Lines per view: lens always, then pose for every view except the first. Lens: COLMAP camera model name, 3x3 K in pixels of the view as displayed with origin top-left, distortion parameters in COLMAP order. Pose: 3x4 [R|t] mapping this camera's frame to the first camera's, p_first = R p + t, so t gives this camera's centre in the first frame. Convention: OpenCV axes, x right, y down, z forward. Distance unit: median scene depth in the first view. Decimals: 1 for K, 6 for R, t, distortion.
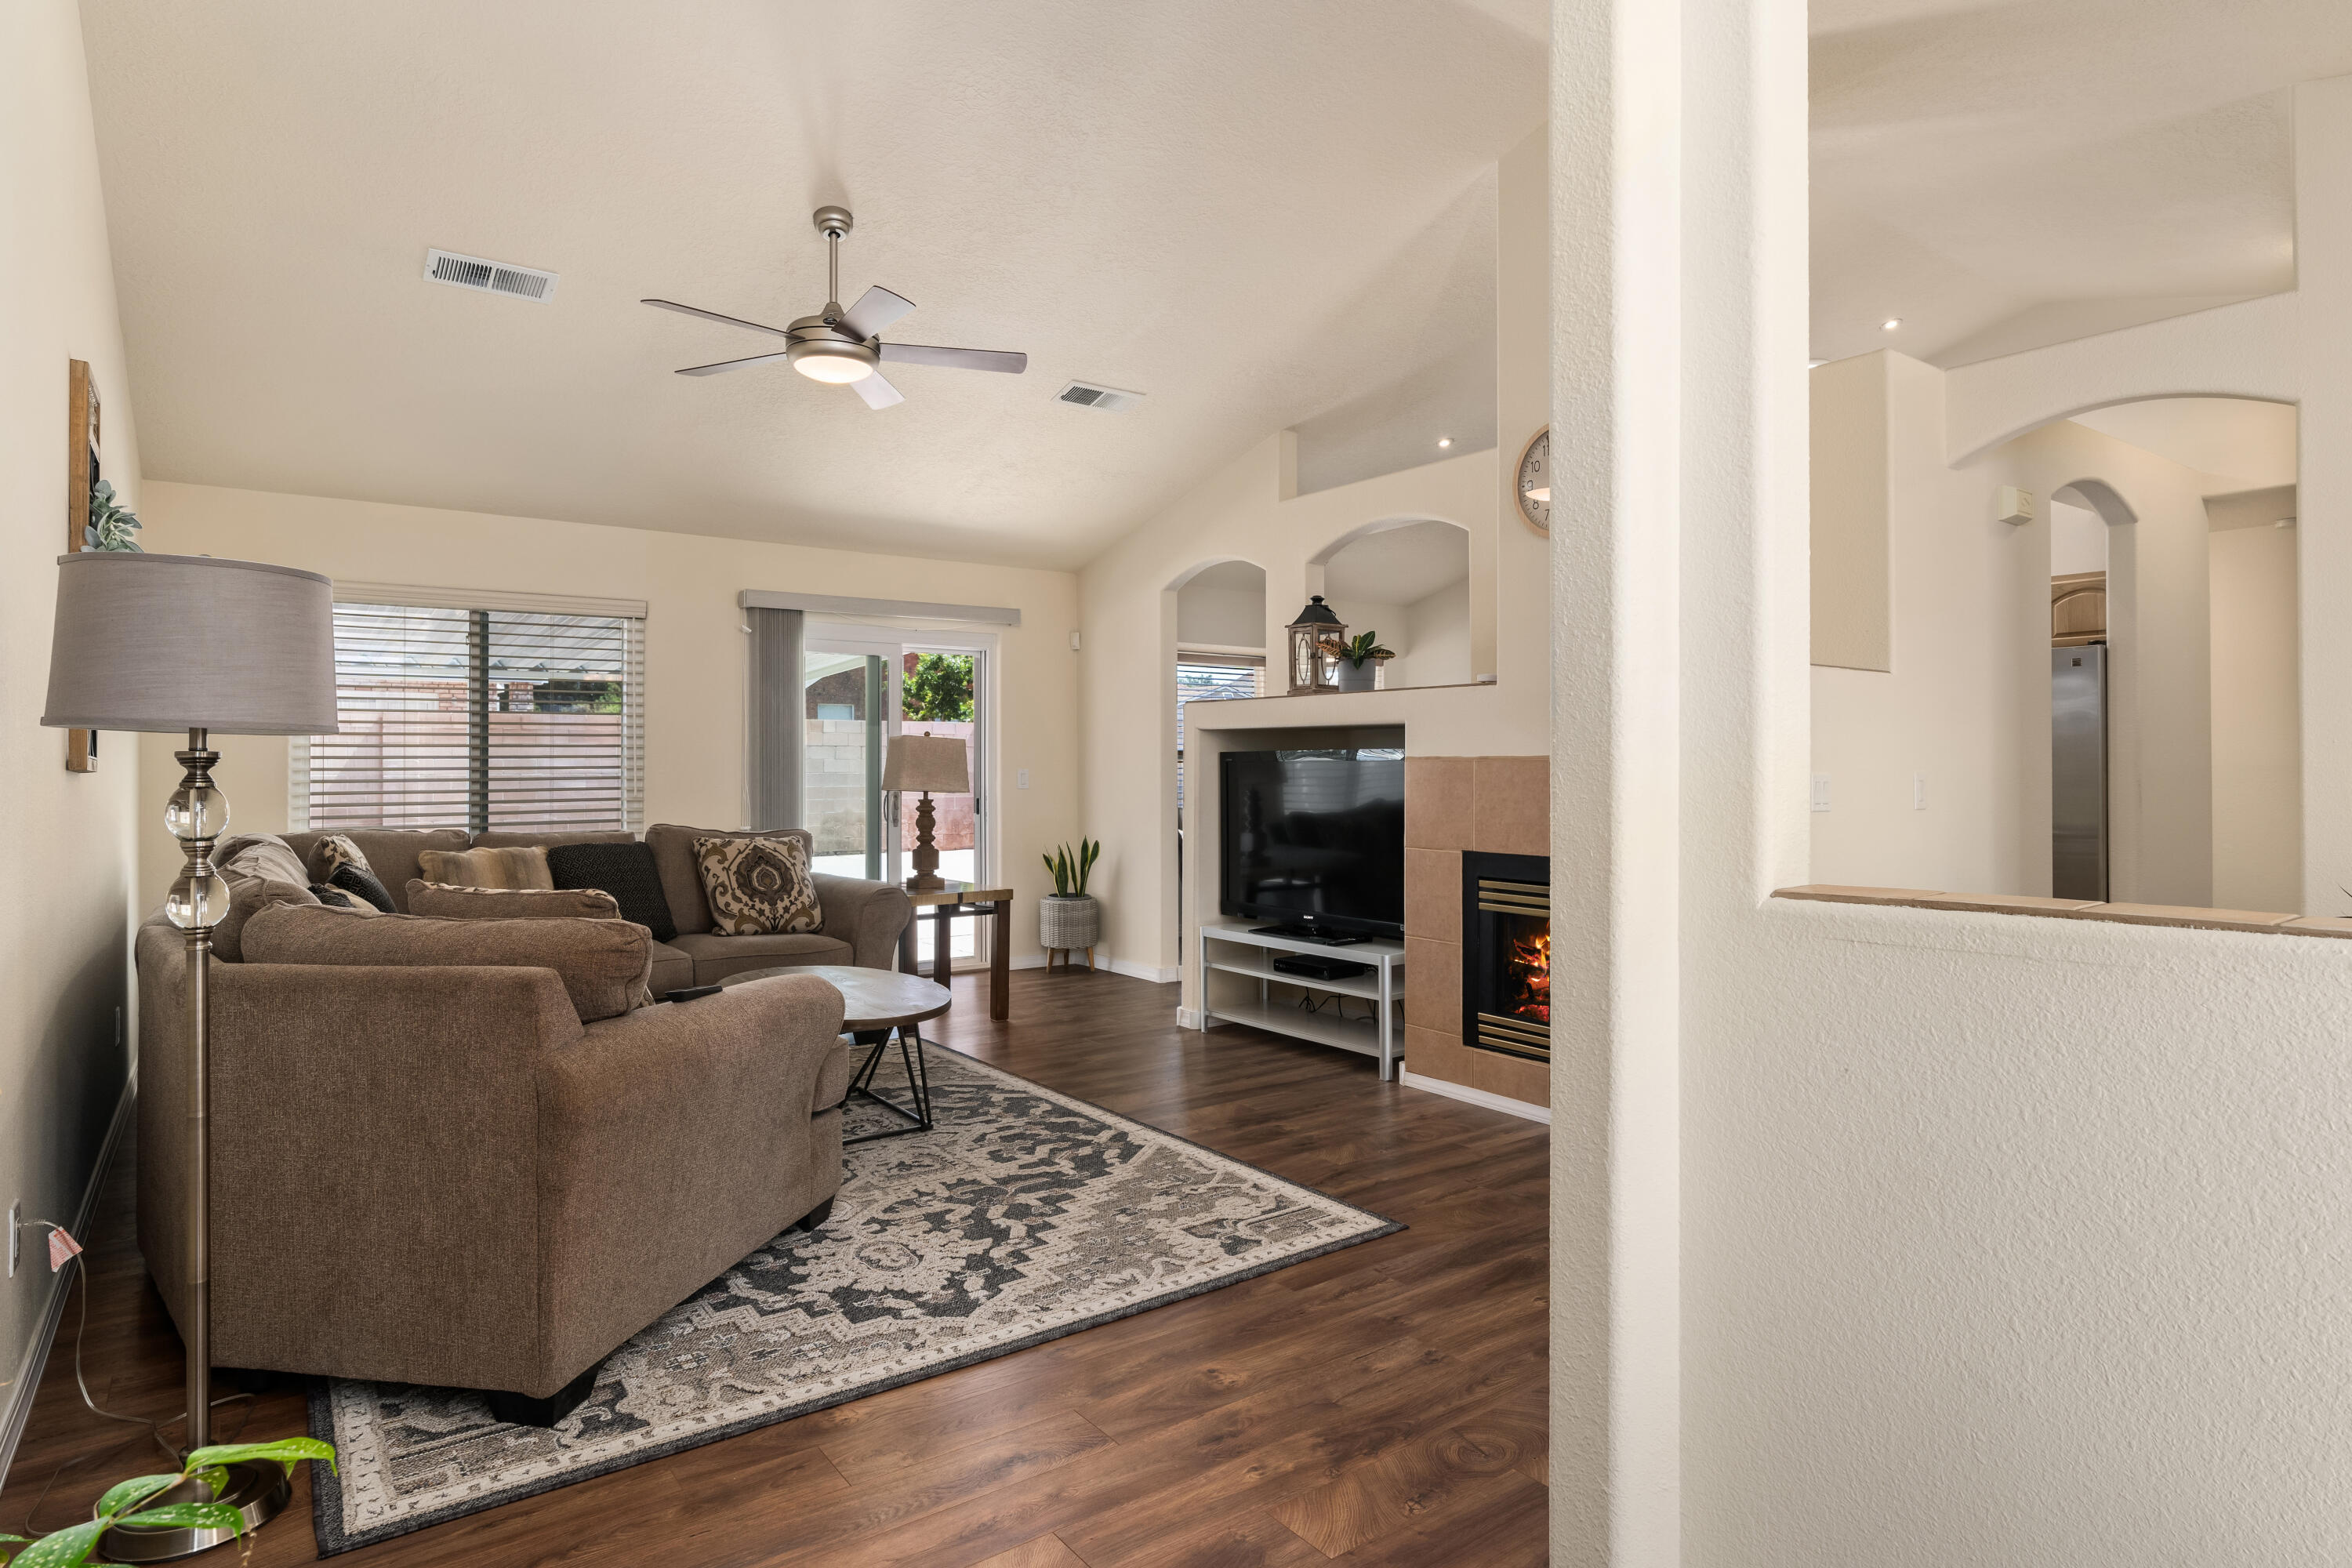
lens RADIAL K [[1289.7, 0, 1185.4], [0, 1289.7, 753.7], [0, 0, 1]] dist [-0.001840, -0.000278]
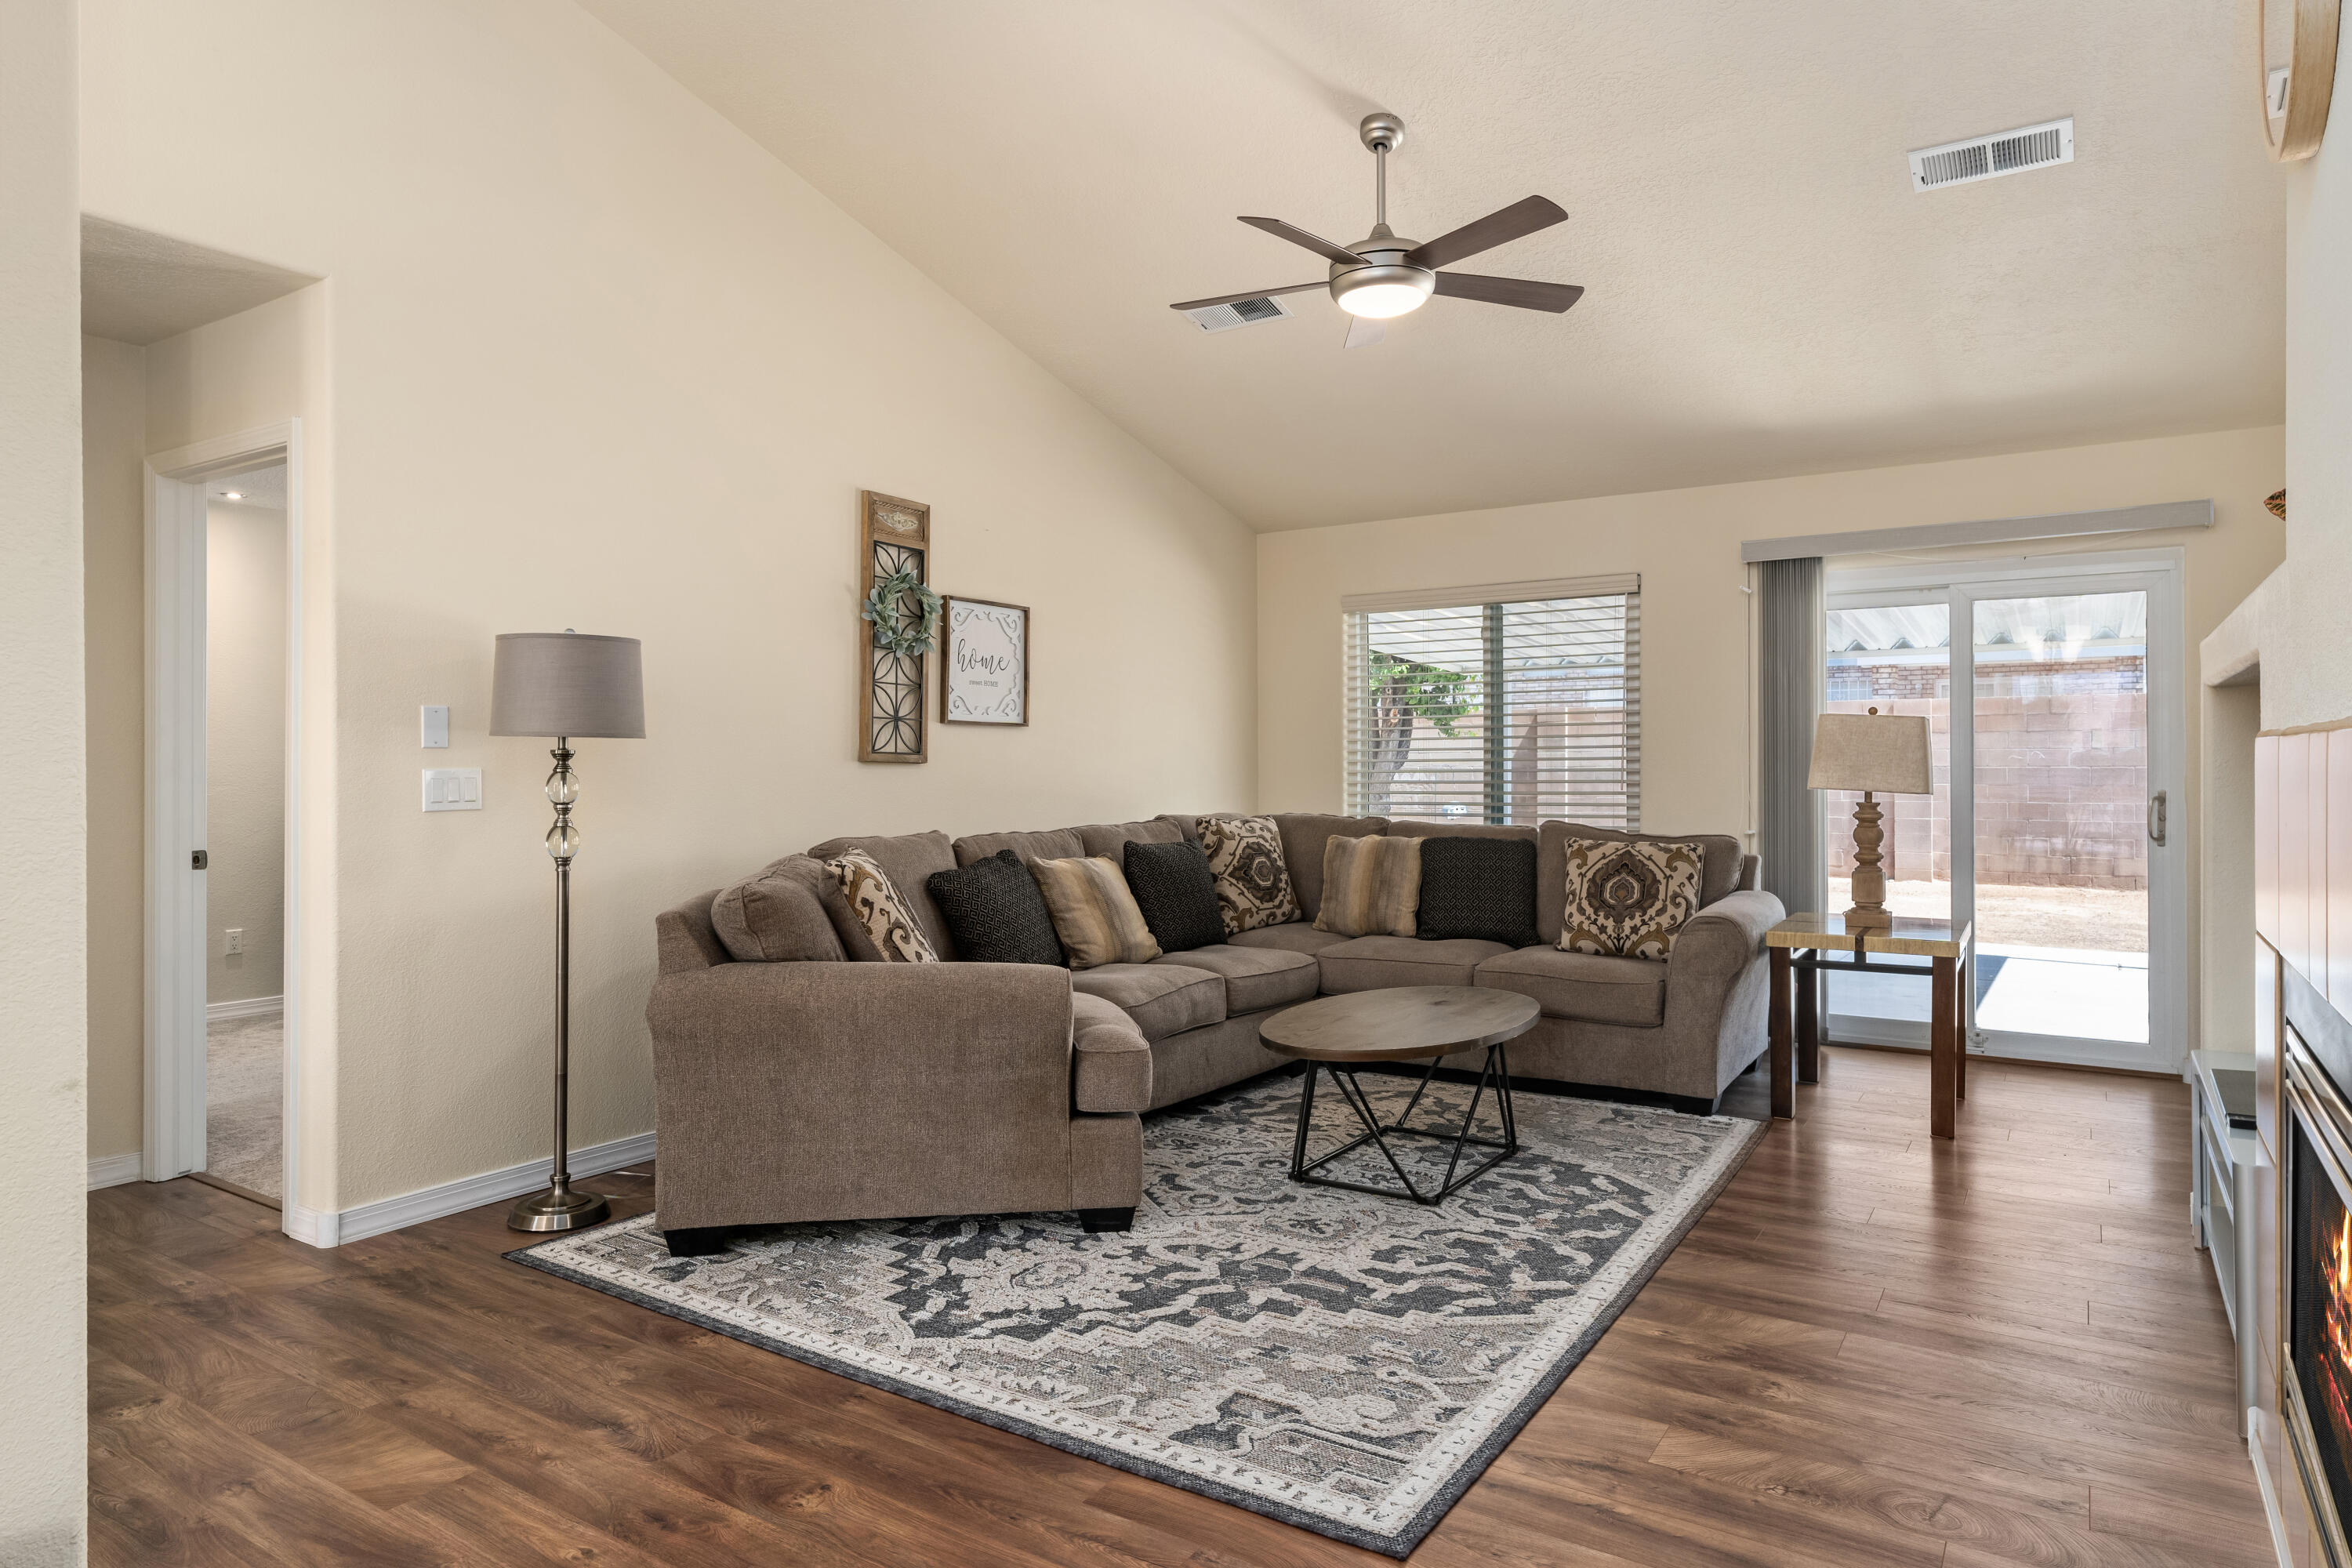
lens RADIAL K [[1388.8, 0, 1174.0], [0, 1388.8, 761.0], [0, 0, 1]] dist [-0.002033, 0.000395]
pose [[0.346615, -0.001613, -0.938006, 0.600037], [0.012308, 0.999920, 0.002829, 0.008655], [0.937927, -0.012525, 0.346608, 0.583396]]
